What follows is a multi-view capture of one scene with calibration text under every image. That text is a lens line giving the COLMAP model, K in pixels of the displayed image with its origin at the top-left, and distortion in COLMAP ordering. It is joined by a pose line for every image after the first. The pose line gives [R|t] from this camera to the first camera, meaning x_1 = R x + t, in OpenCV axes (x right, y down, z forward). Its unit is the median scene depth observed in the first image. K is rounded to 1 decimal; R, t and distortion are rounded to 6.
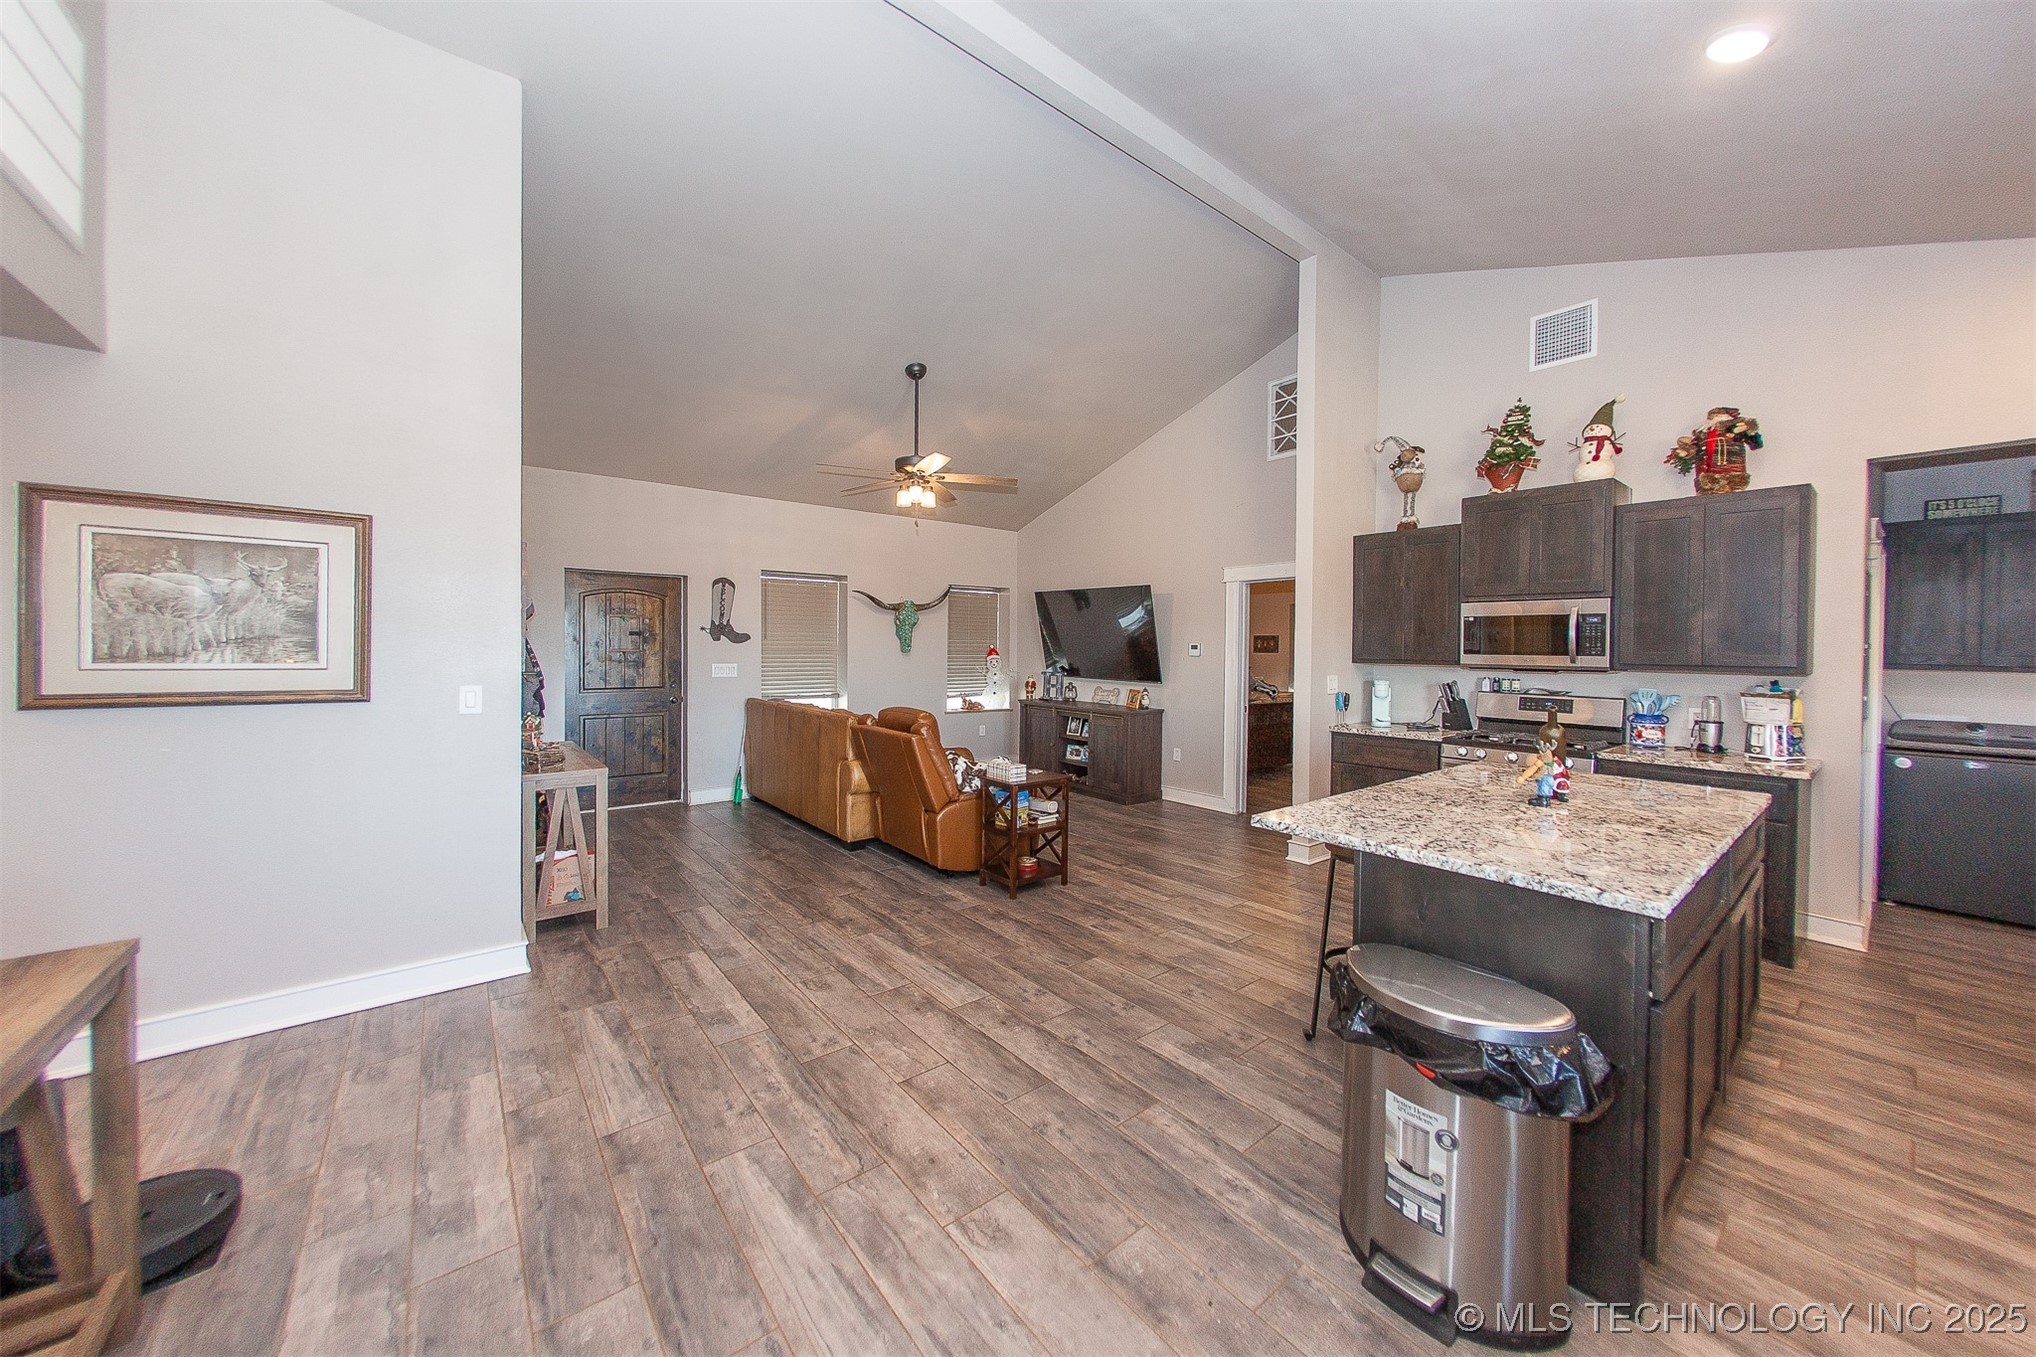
lens RADIAL K [[720.9, 0, 1027.9], [0, 720.9, 653.1], [0, 0, 1]] dist [-0.000301, 0.000011]
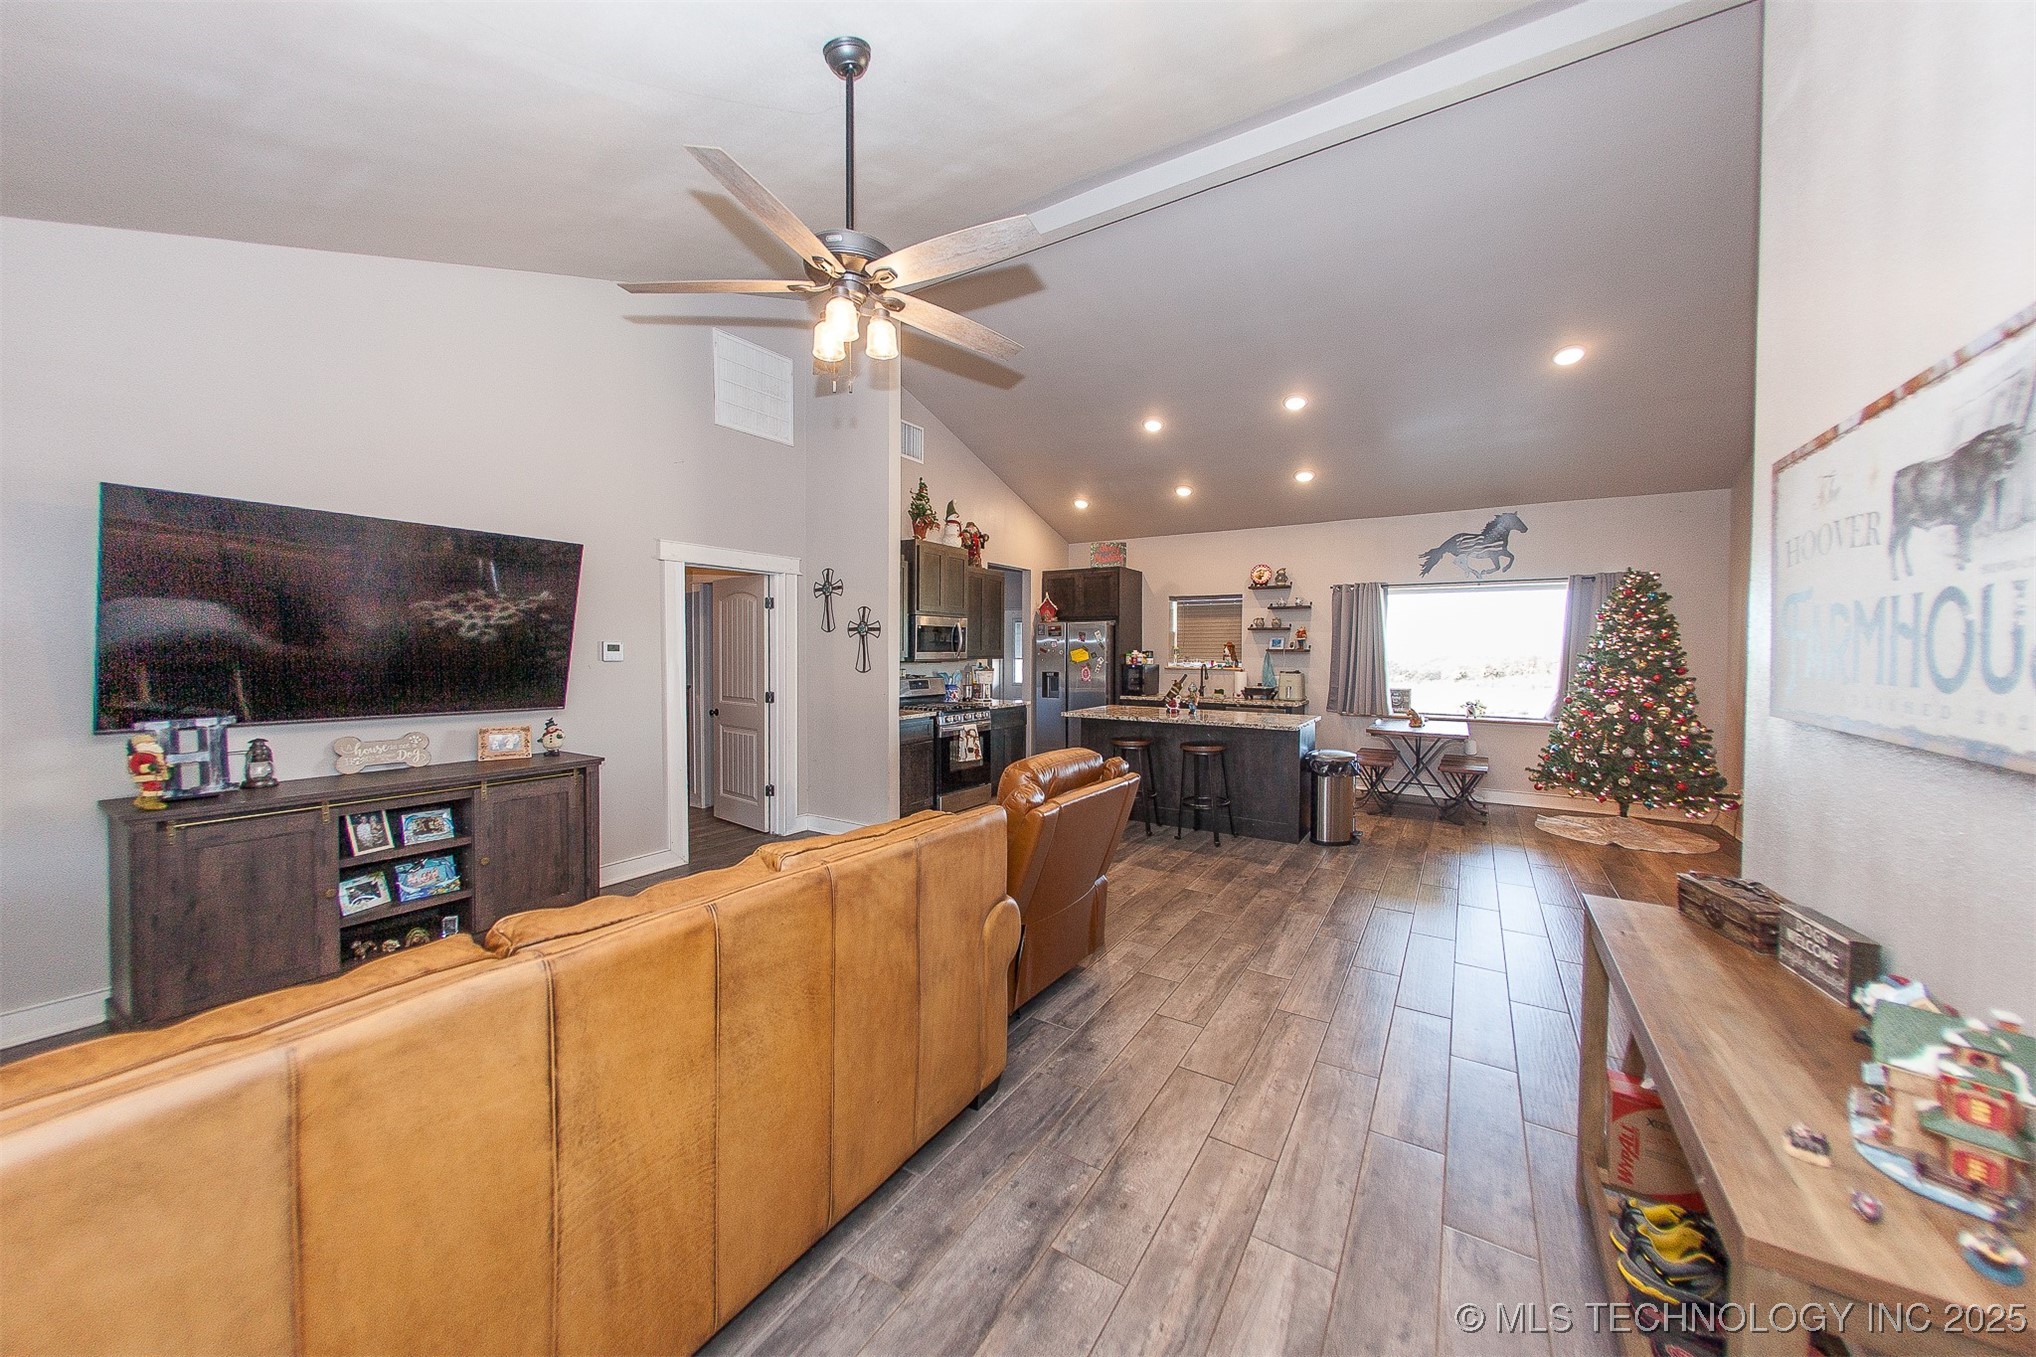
lens RADIAL K [[714.0, 0, 1018.0], [0, 714.0, 657.9], [0, 0, 1]] dist [-0.001682, -0.000049]
pose [[-0.315027, -0.026042, 0.948725, -0.801242], [0.000030, 0.999623, 0.027449, -0.026487], [-0.949083, 0.008675, -0.314907, 1.317658]]
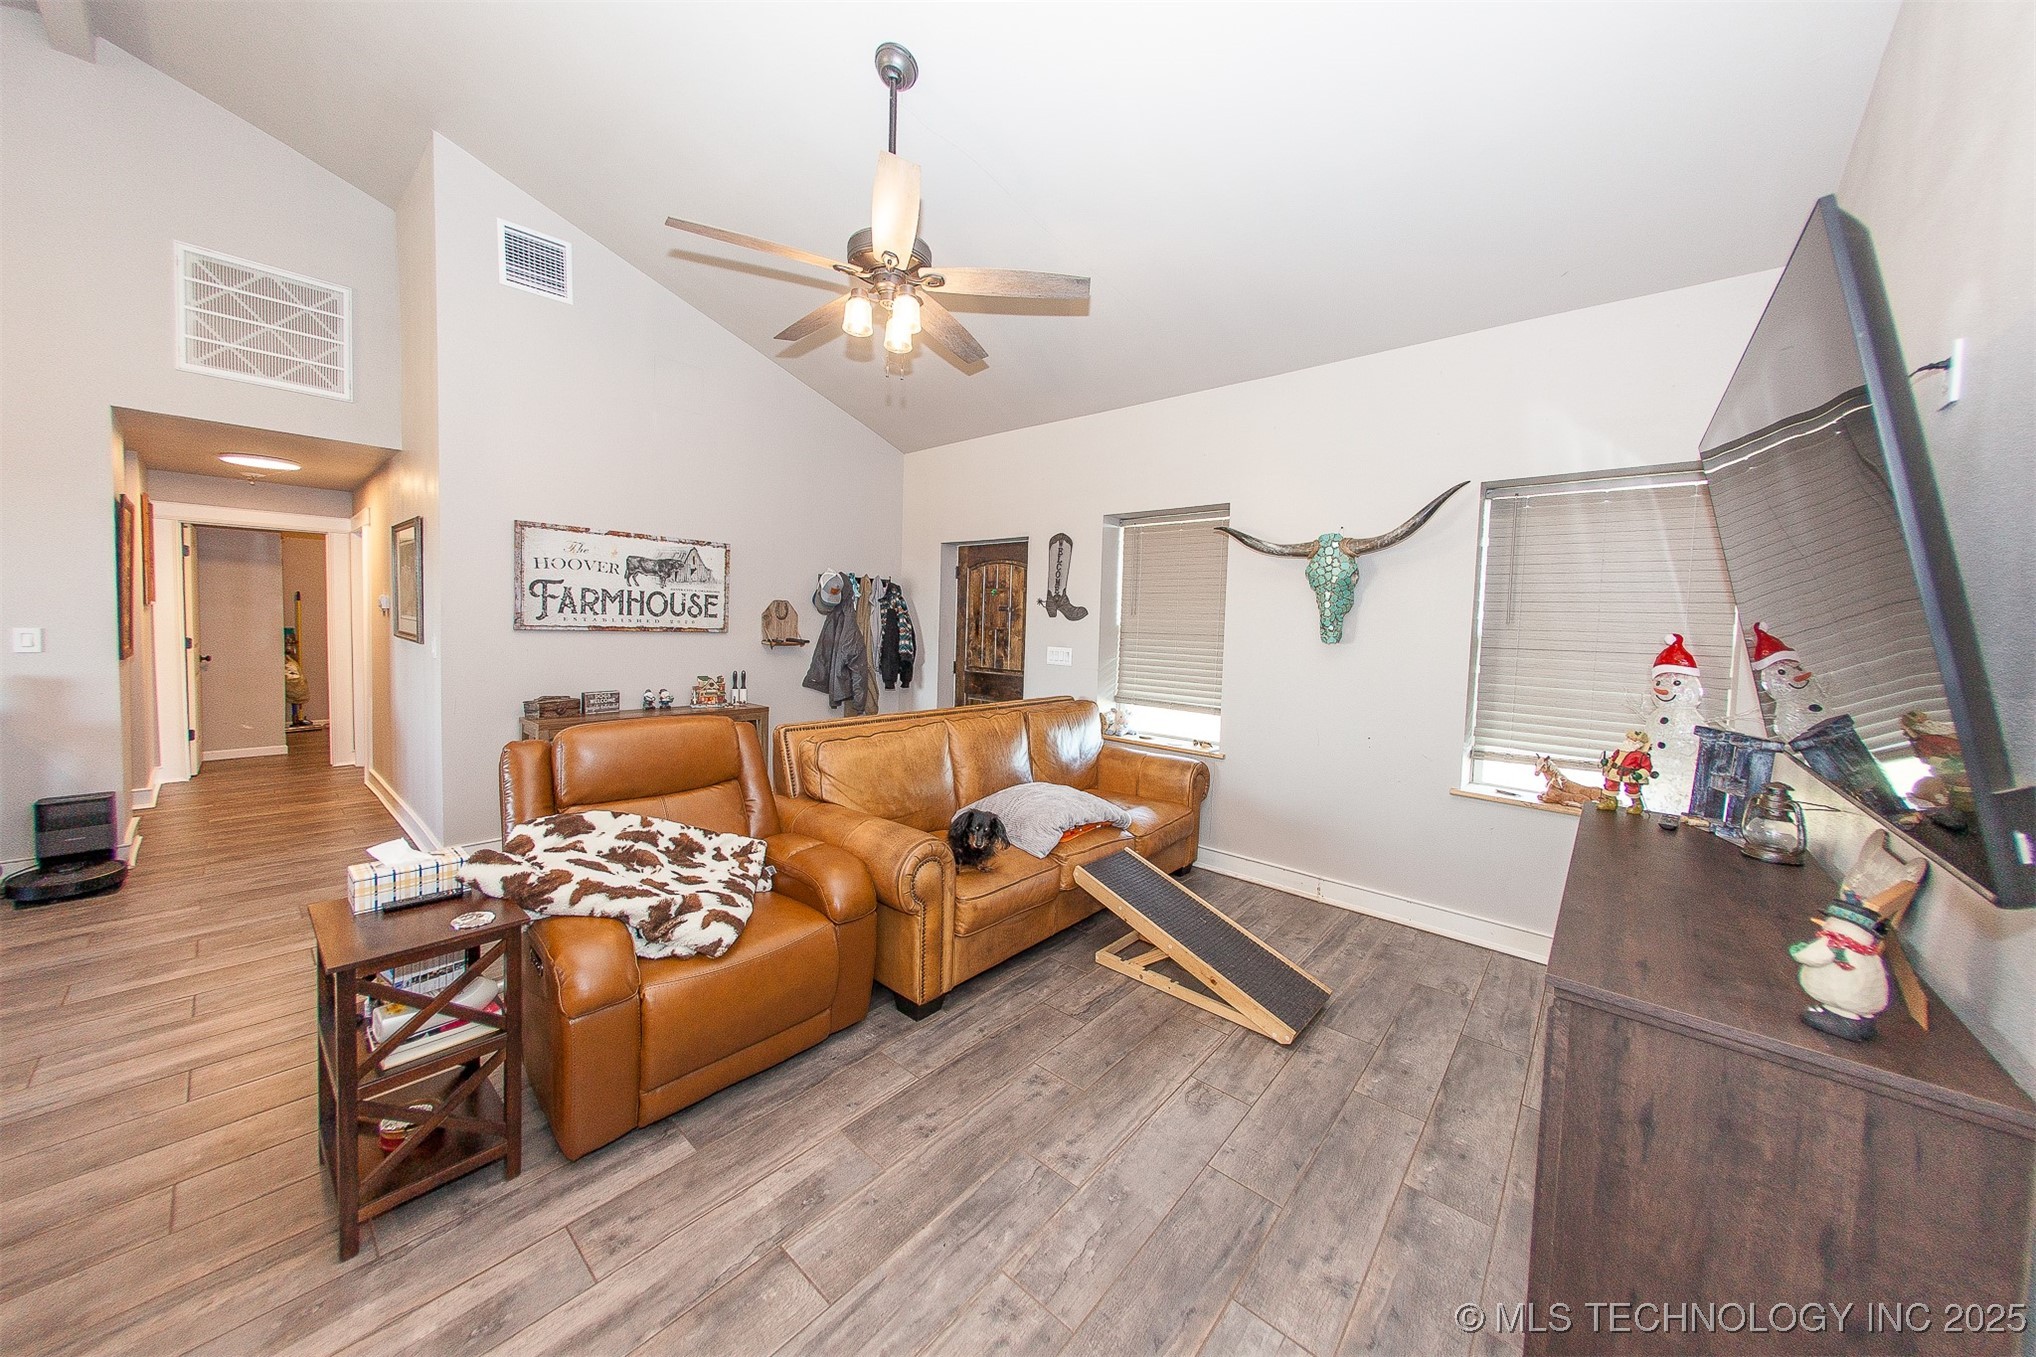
lens RADIAL K [[688.5, 0, 1016.1], [0, 688.5, 652.5], [0, 0, 1]] dist [0.000595, 0.000097]
pose [[0.169507, 0.038152, -0.984790, 0.440429], [-0.036600, 0.998805, 0.032395, -0.002840], [0.984849, 0.030552, 0.170701, 1.278317]]
